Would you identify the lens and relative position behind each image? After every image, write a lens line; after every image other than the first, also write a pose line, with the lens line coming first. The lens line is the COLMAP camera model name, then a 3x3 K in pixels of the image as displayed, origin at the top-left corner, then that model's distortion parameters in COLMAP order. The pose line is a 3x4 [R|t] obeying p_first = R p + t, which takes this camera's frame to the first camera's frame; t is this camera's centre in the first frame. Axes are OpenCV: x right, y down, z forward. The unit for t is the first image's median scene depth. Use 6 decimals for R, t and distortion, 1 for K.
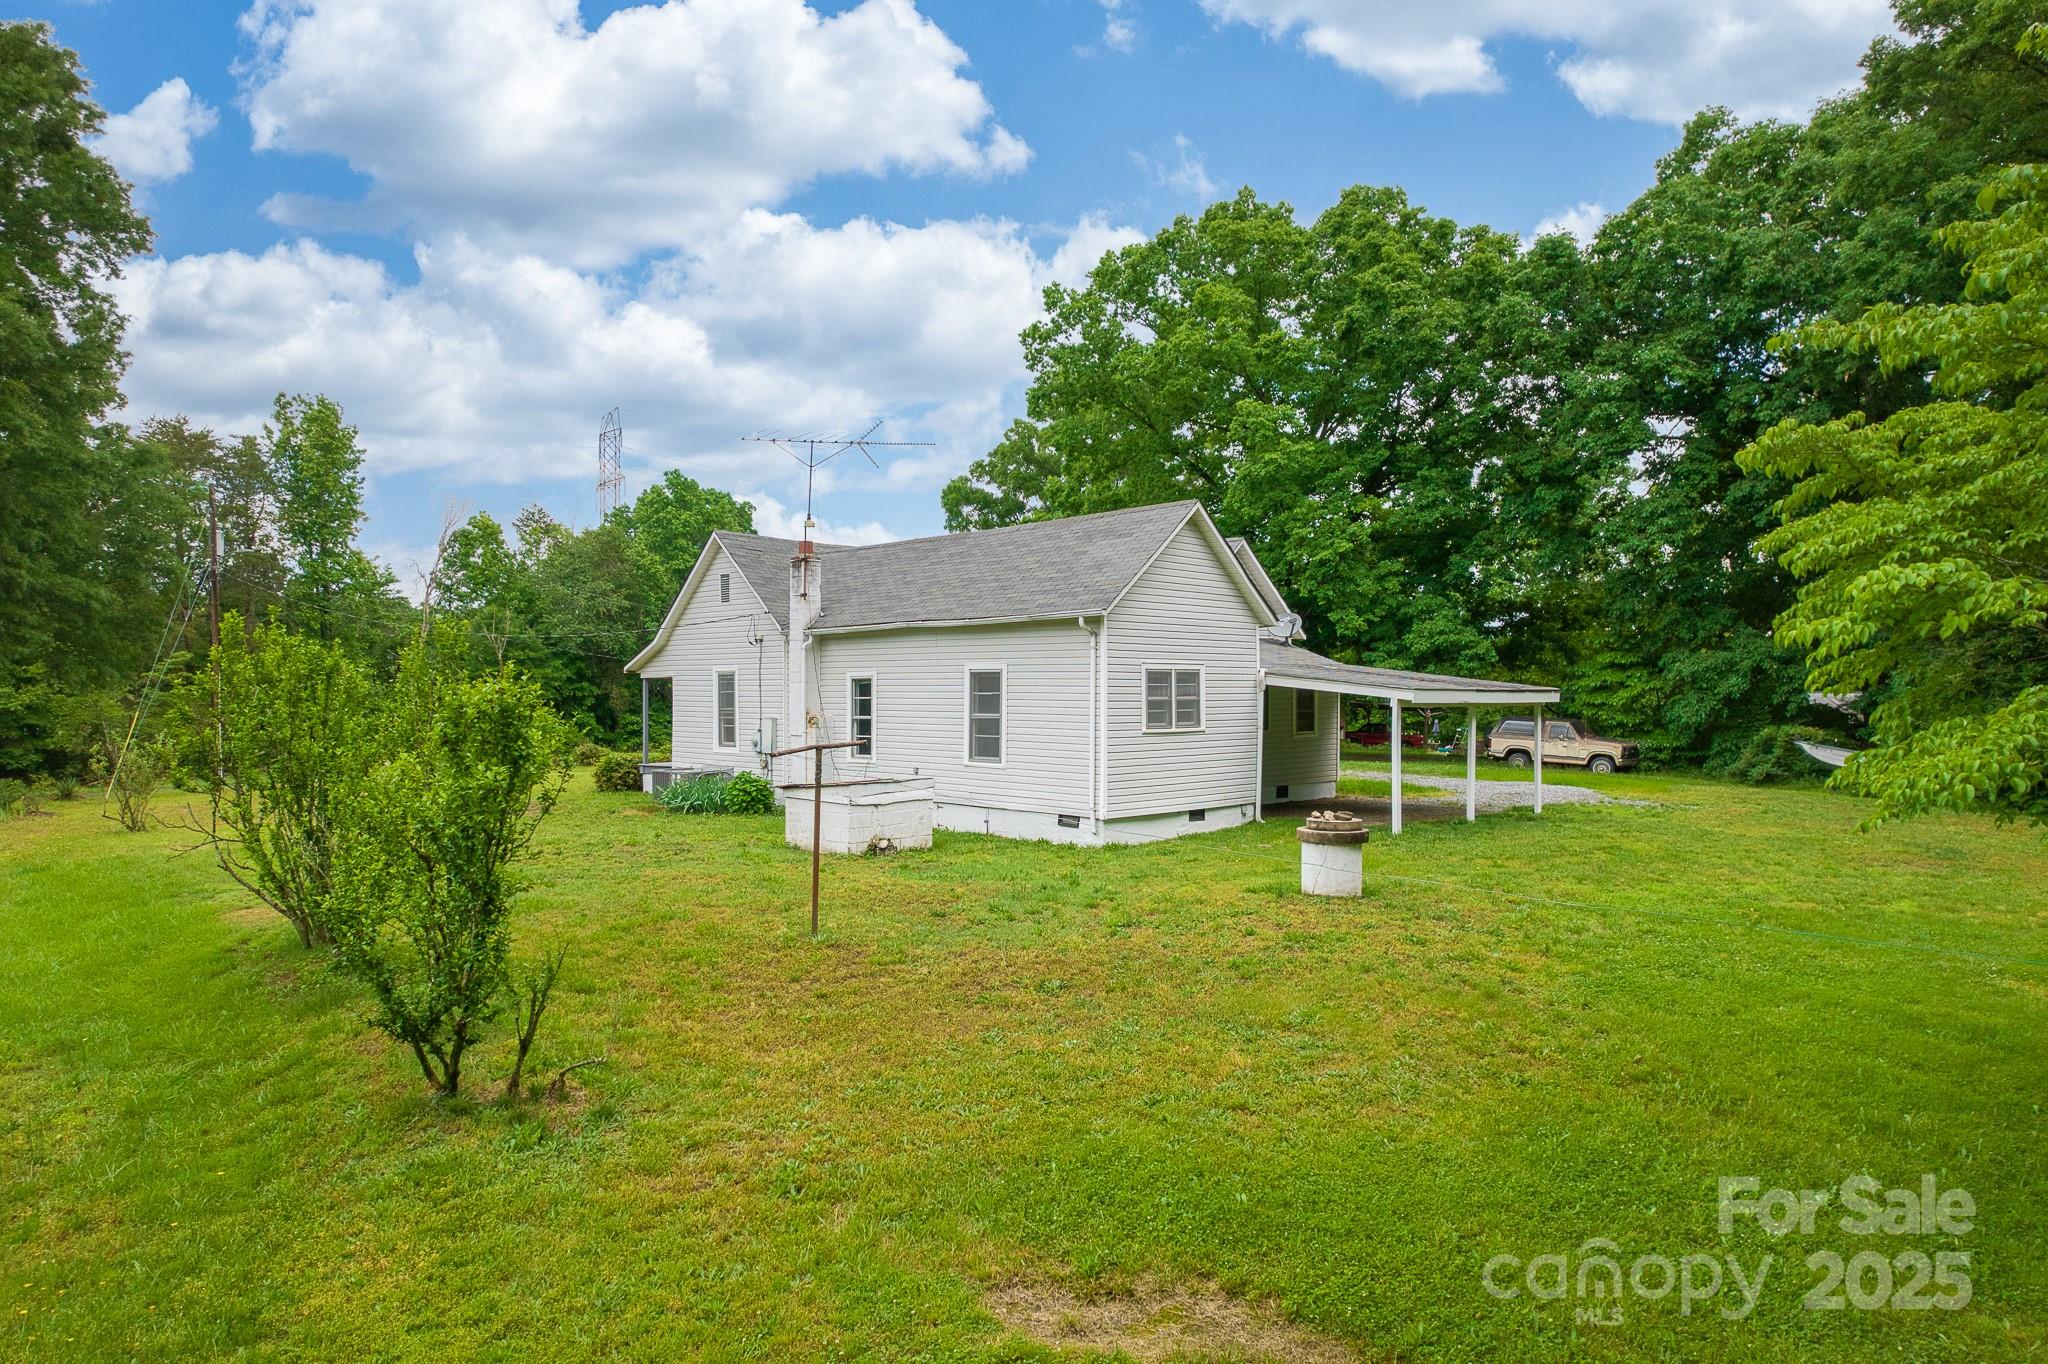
lens RADIAL K [[1306.3, 0, 1036.3], [0, 1306.3, 681.8], [0, 0, 1]] dist [-0.075123, 0.062274]
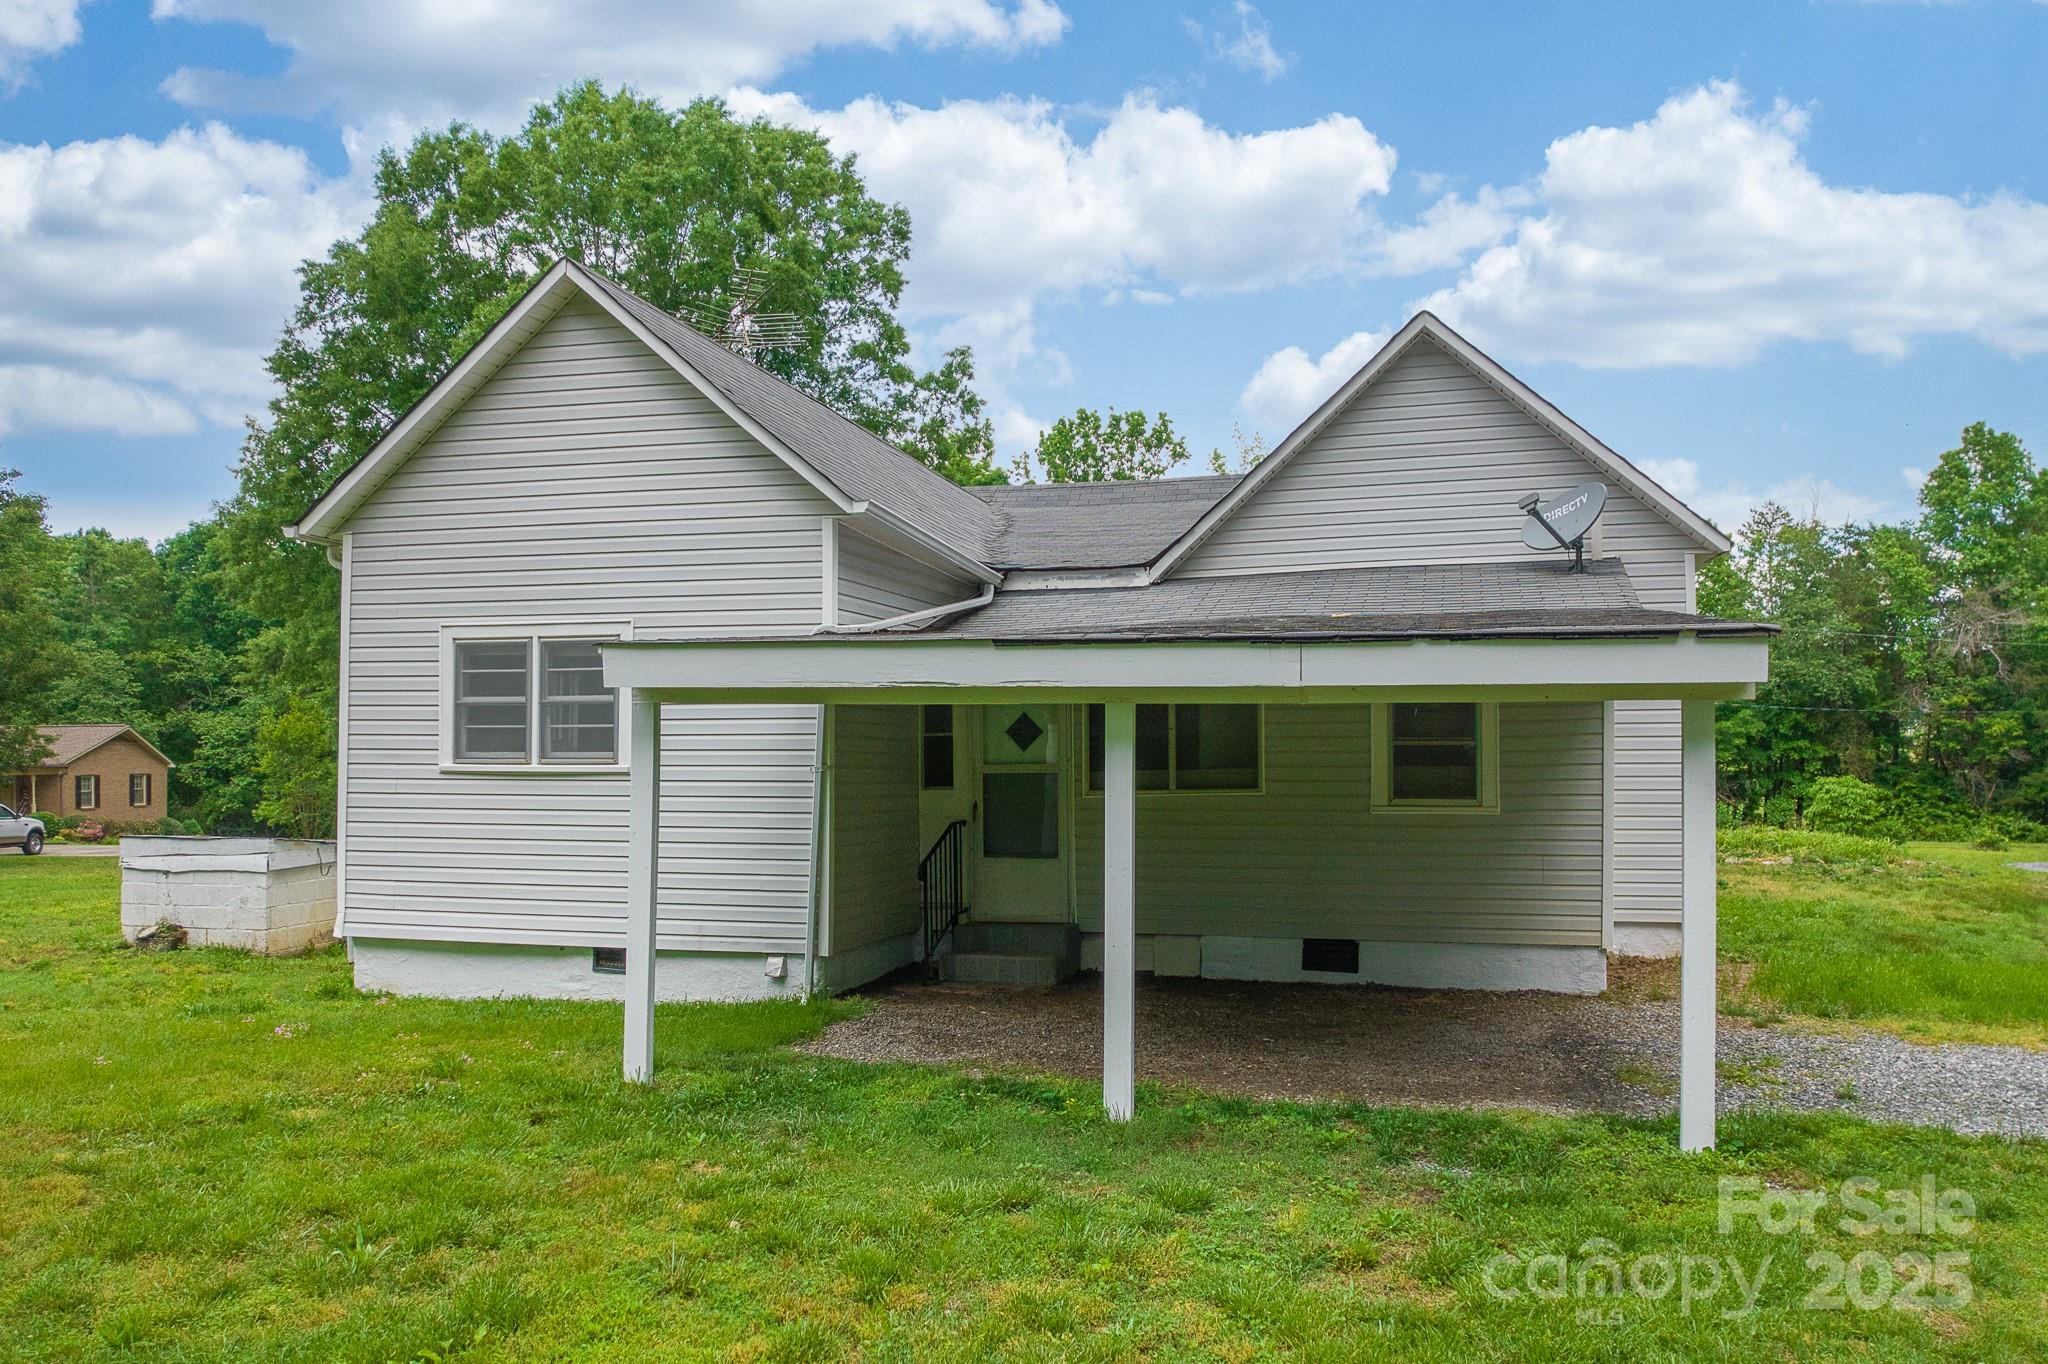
lens RADIAL K [[1531.2, 0, 1025.5], [0, 1531.2, 747.6], [0, 0, 1]] dist [-0.042689, -0.001592]
pose [[0.506657, -0.002496, -0.862144, 0.385196], [0.002292, 0.999996, -0.001549, 0.018076], [0.862145, -0.001191, 0.506661, 0.511419]]
